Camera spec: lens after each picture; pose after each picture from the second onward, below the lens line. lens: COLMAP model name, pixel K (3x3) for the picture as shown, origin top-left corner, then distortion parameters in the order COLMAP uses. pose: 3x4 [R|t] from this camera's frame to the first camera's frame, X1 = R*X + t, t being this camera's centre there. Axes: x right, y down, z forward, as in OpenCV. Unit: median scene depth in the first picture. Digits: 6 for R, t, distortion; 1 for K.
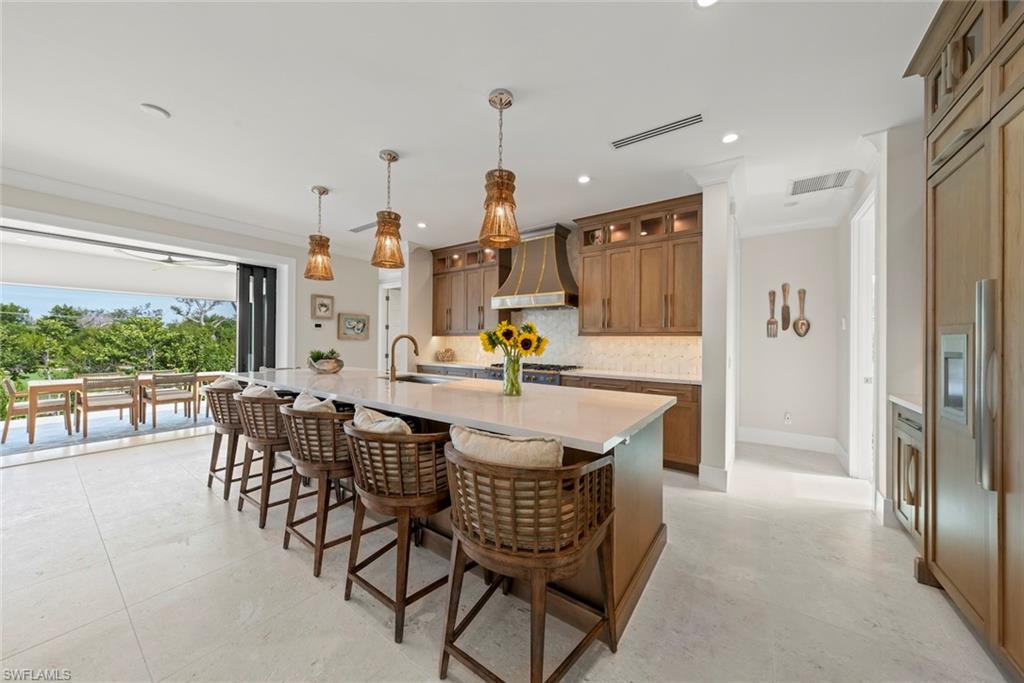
lens RADIAL K [[349.6, 0, 519.9], [0, 349.6, 341.8], [0, 0, 1]] dist [0.003268, 0.000134]
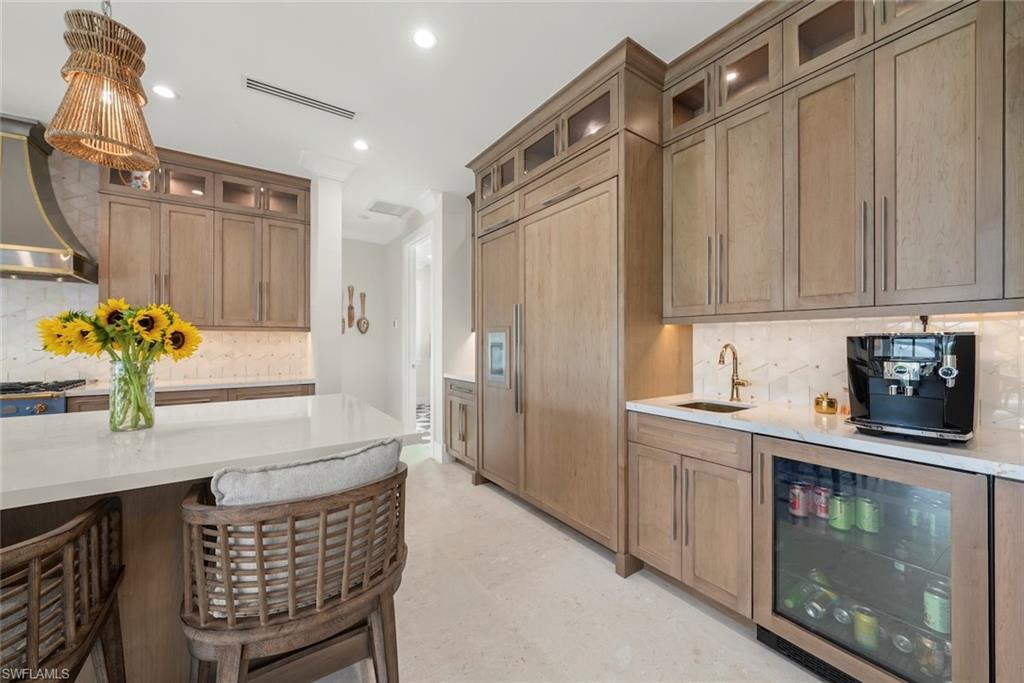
lens RADIAL K [[395.0, 0, 501.8], [0, 395.0, 344.4], [0, 0, 1]] dist [-0.004500, -0.000043]
pose [[0.346677, -0.013547, 0.937887, -0.241018], [0.006020, 0.999907, 0.012217, 0.006063], [-0.937965, 0.001411, 0.346727, 0.118292]]
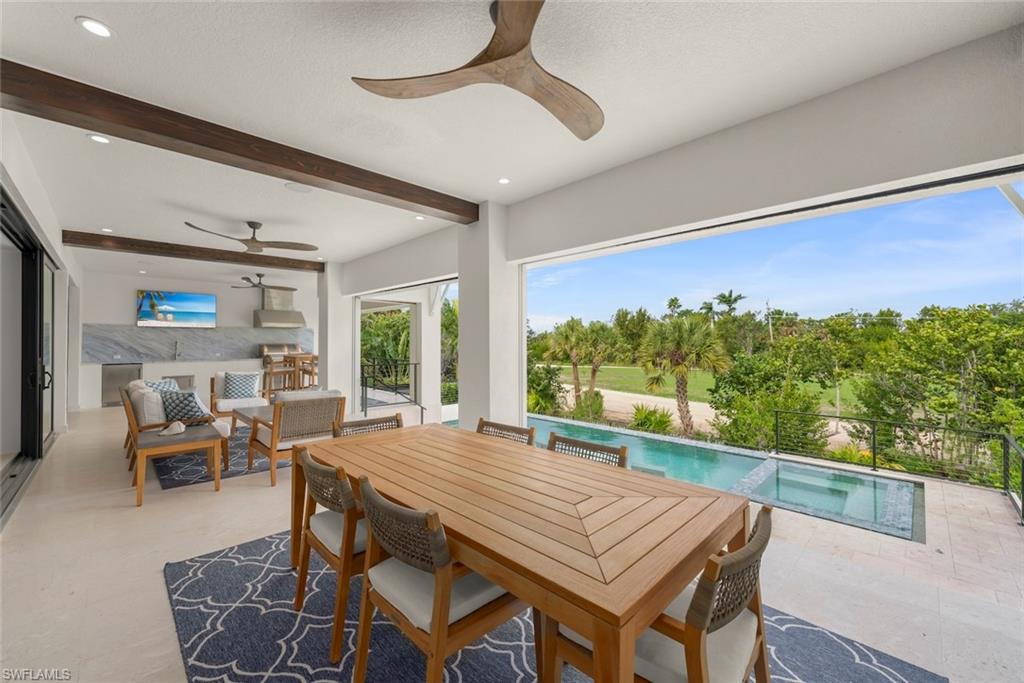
lens RADIAL K [[395.0, 0, 509.6], [0, 395.0, 339.9], [0, 0, 1]] dist [-0.004500, -0.000043]
pose [[-0.183143, -0.014270, -0.982983, -1.208240], [0.003042, 0.999882, -0.015082, -0.018935], [0.983082, -0.005752, -0.183078, 1.692588]]
